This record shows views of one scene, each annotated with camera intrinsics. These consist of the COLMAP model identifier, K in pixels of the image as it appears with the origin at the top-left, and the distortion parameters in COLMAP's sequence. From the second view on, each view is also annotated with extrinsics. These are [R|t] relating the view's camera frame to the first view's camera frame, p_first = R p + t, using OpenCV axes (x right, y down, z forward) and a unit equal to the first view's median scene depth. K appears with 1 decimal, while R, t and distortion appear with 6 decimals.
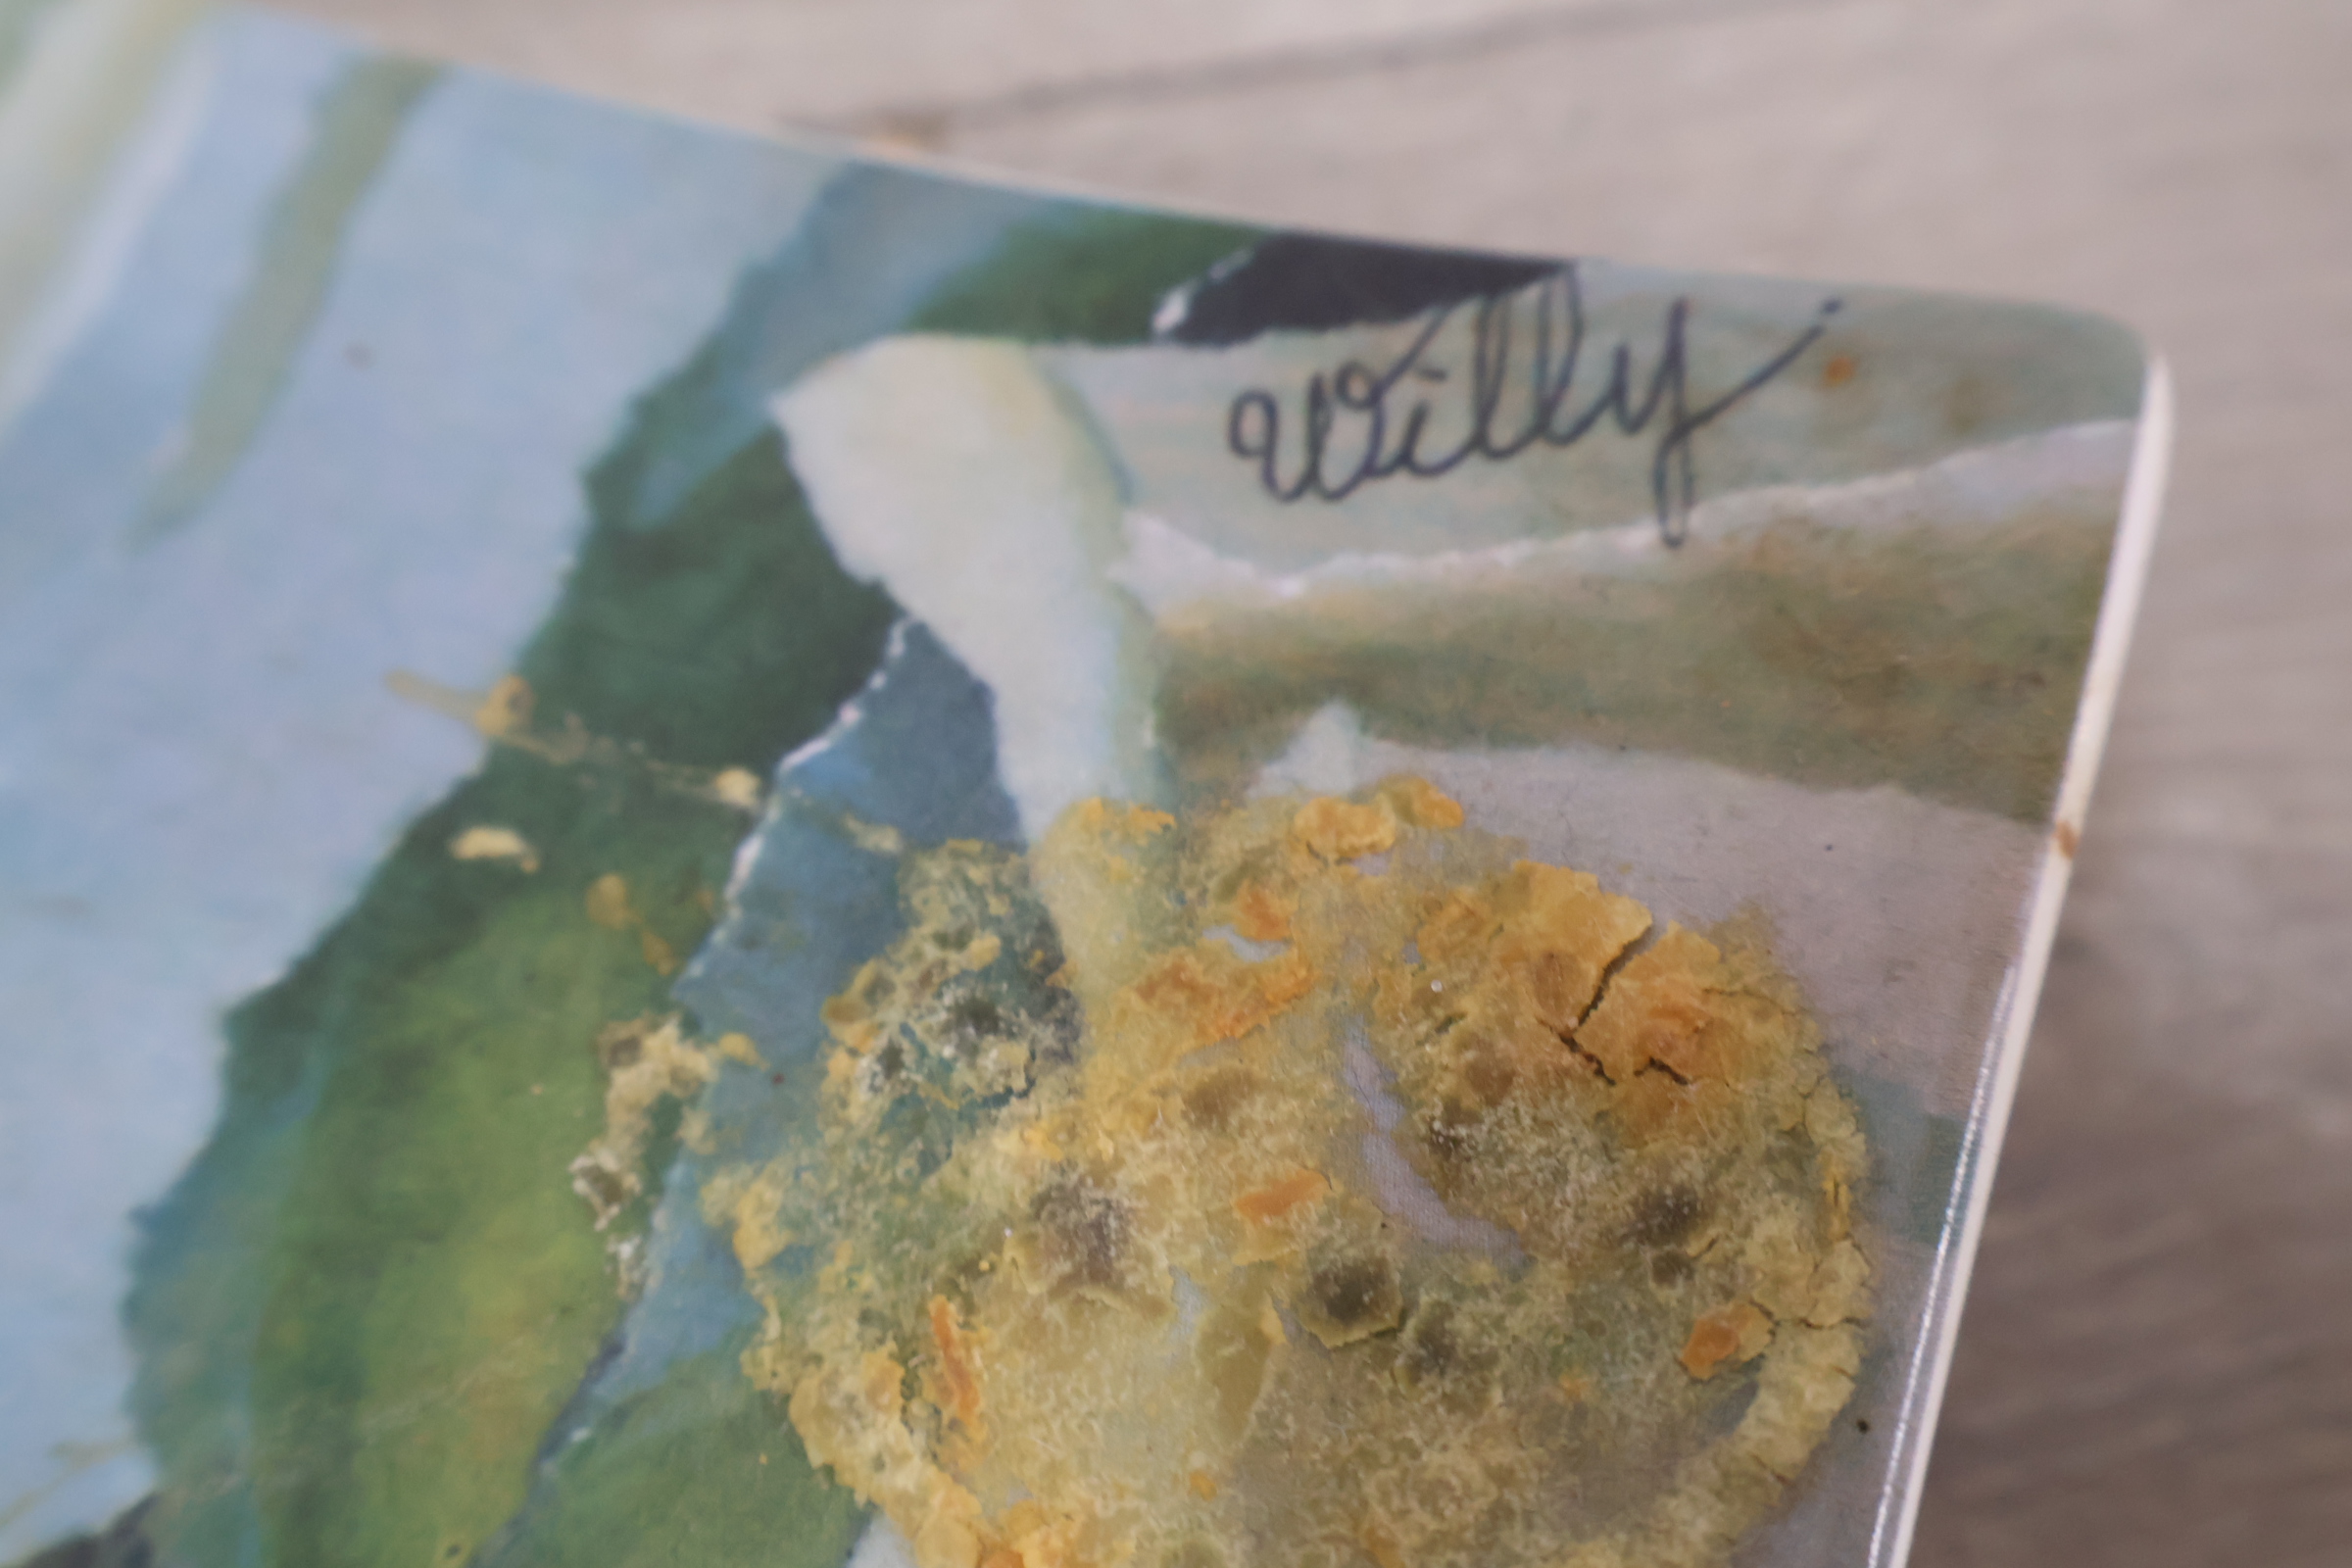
lens RADIAL K [[2239.2, 0, 1176.0], [0, 2239.2, 784.0], [0, 0, 1]] dist [0.009290, 0.001461]
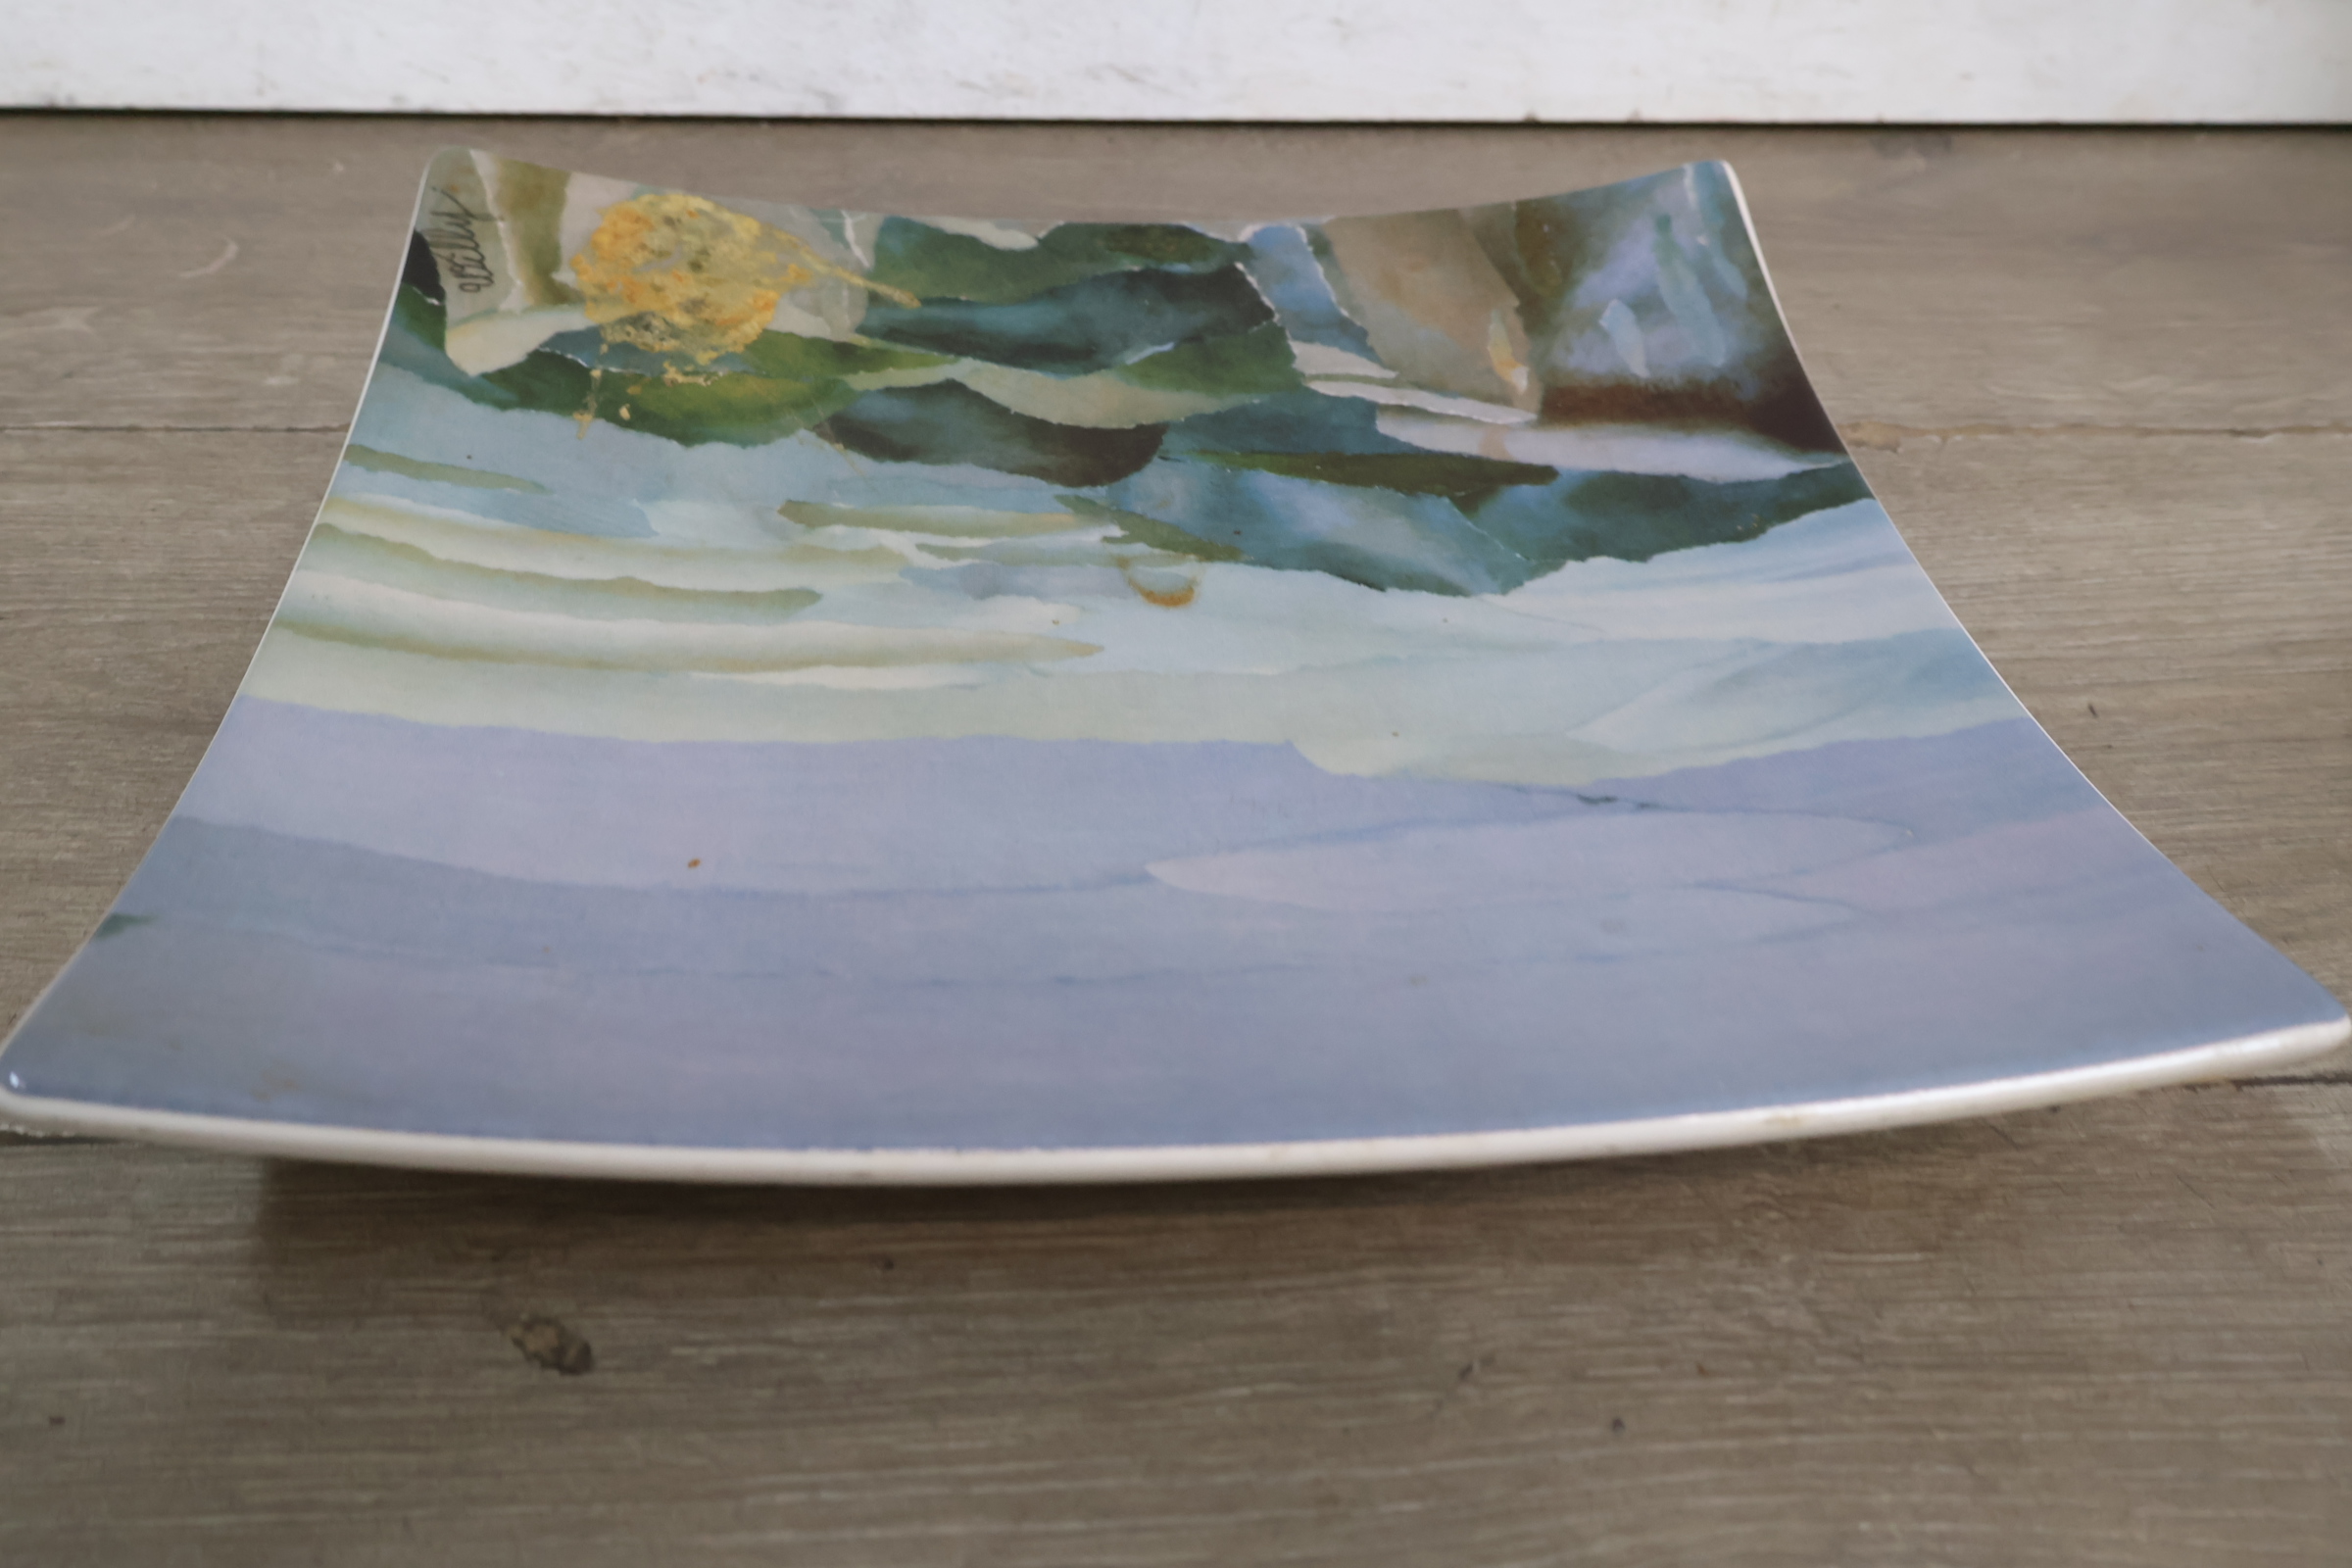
lens RADIAL K [[2167.4, 0, 1176.0], [0, 2167.4, 784.0], [0, 0, 1]] dist [0.006898, -0.001000]
pose [[-0.420628, -0.605985, 0.675170, -3.743665], [0.726421, 0.220868, 0.650792, -1.622400], [-0.543493, 0.764199, 0.347297, -0.297153]]
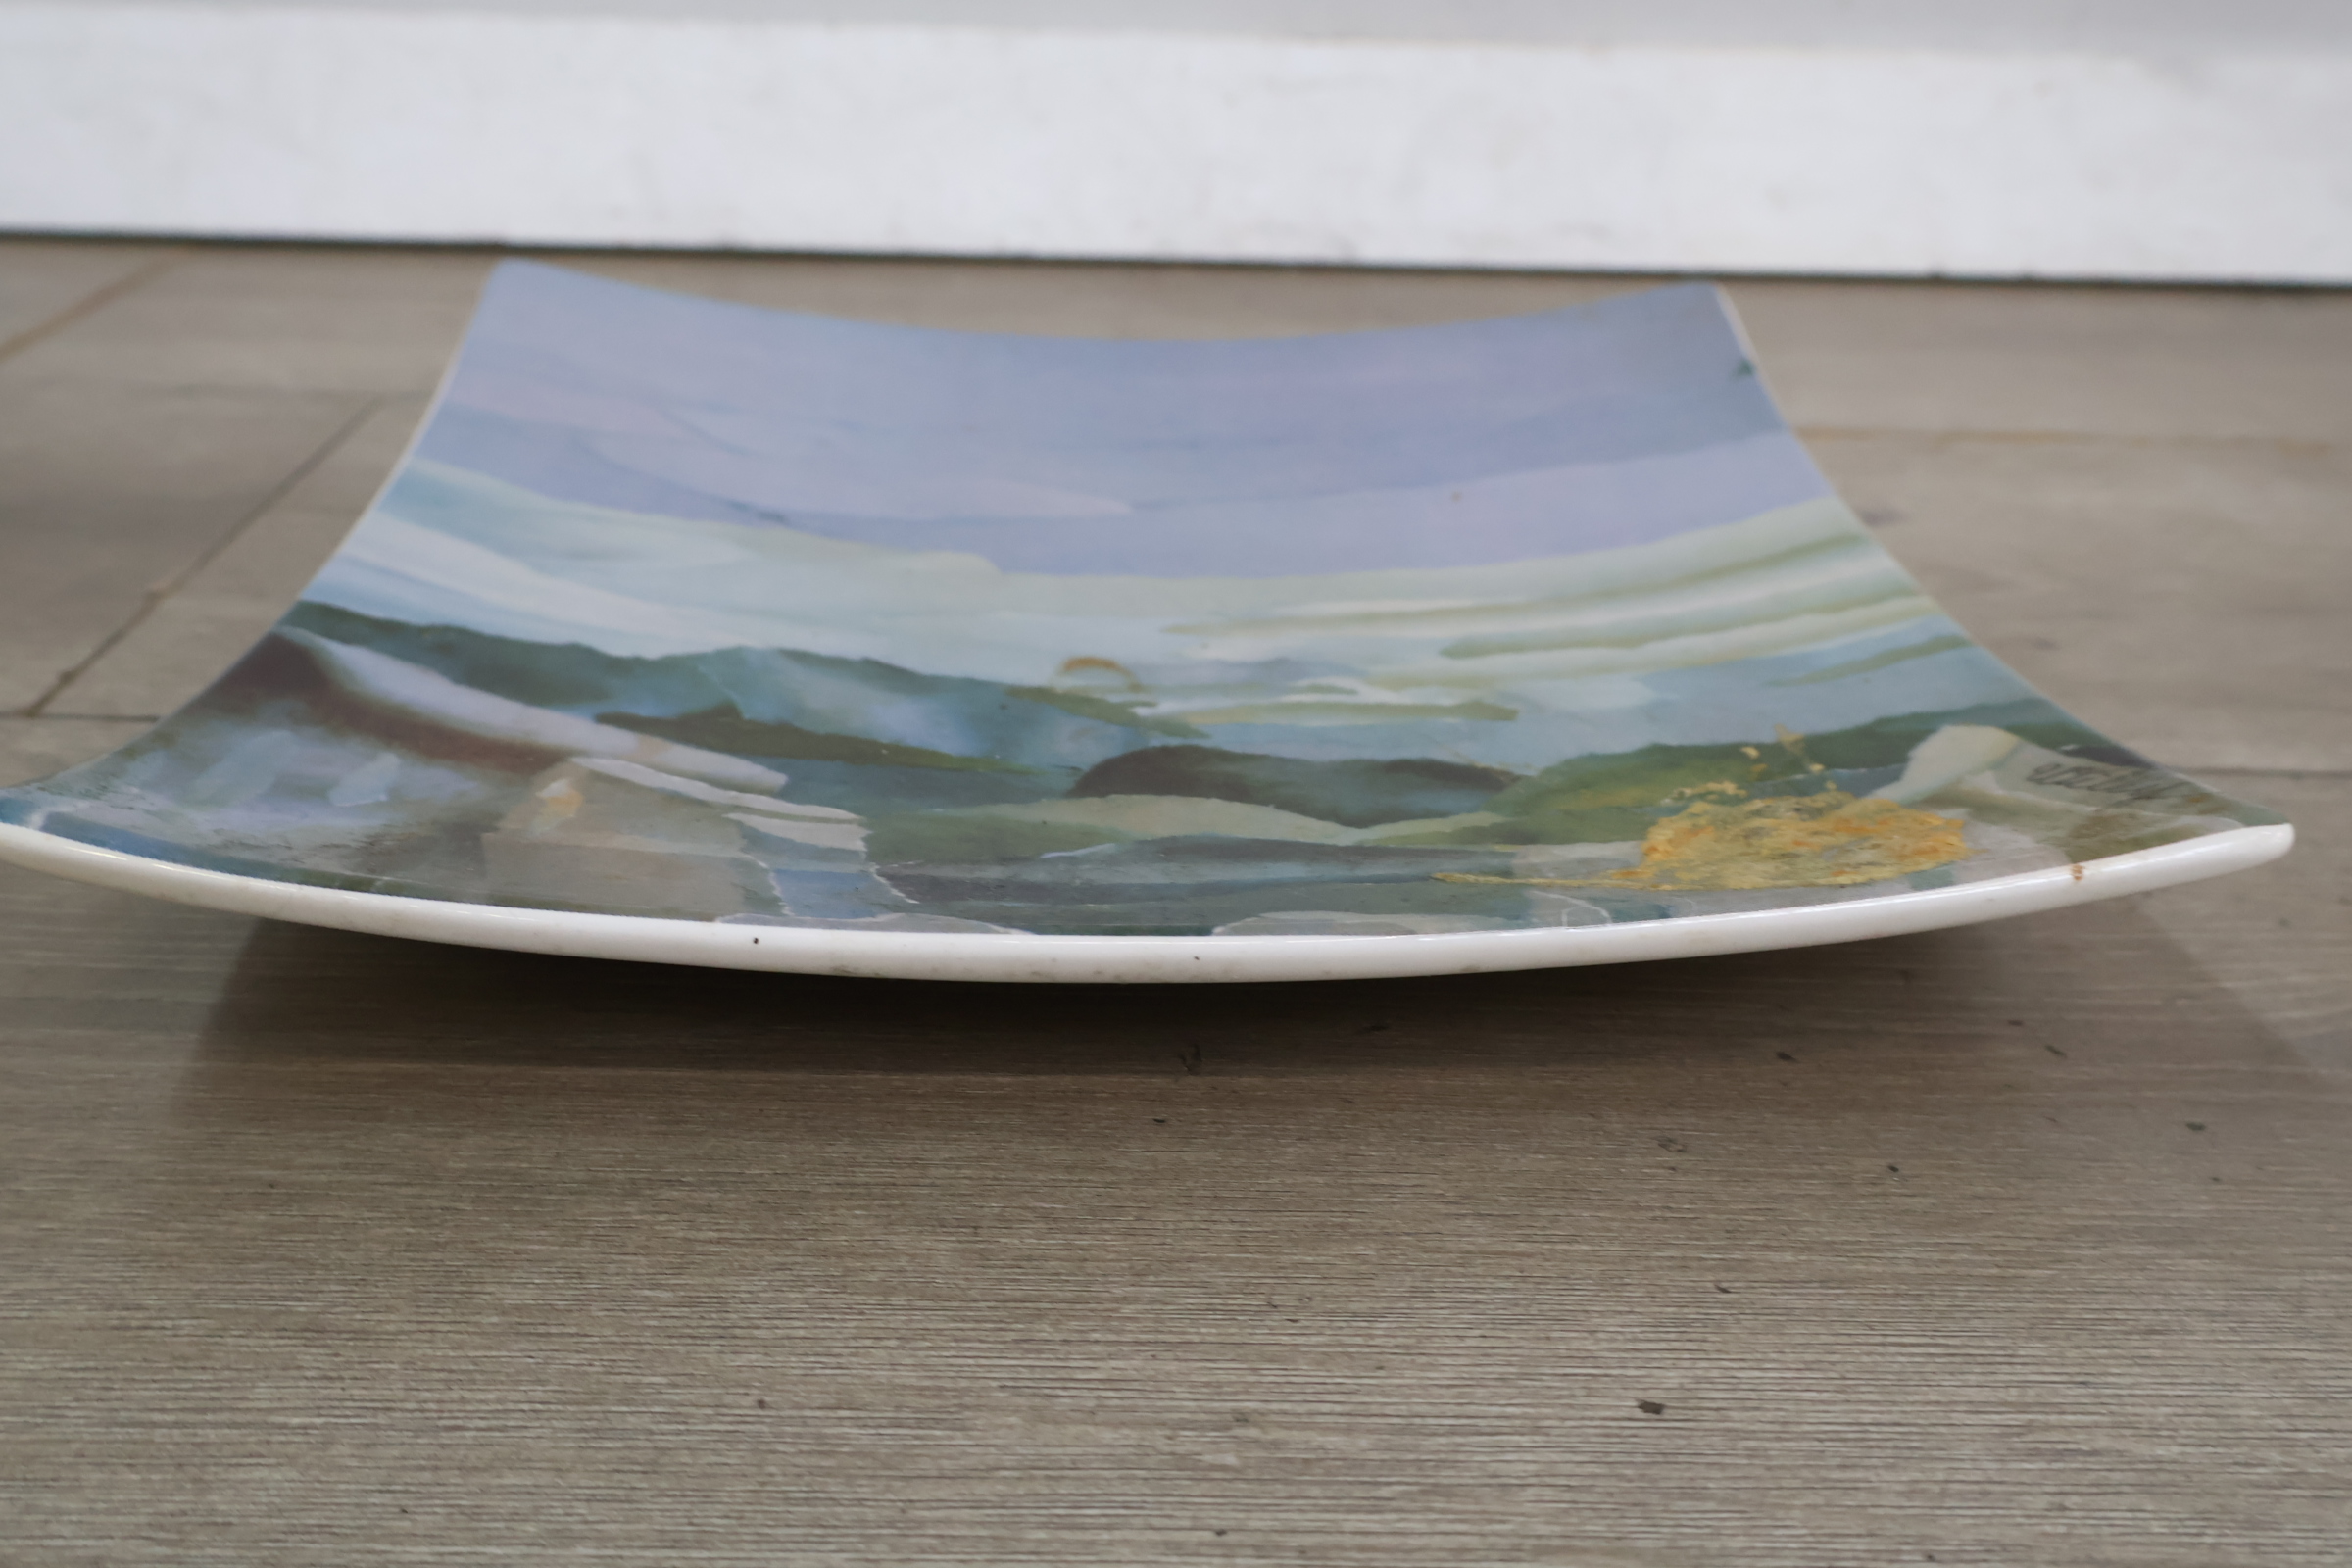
lens RADIAL K [[2214.0, 0, 1168.6], [0, 2214.0, 783.4], [0, 0, 1]] dist [0.007426, 0.010017]
pose [[0.385762, 0.374354, -0.843236, 2.035566], [-0.781573, 0.618257, -0.083078, 0.968892], [0.490236, 0.691098, 0.531085, -0.984178]]
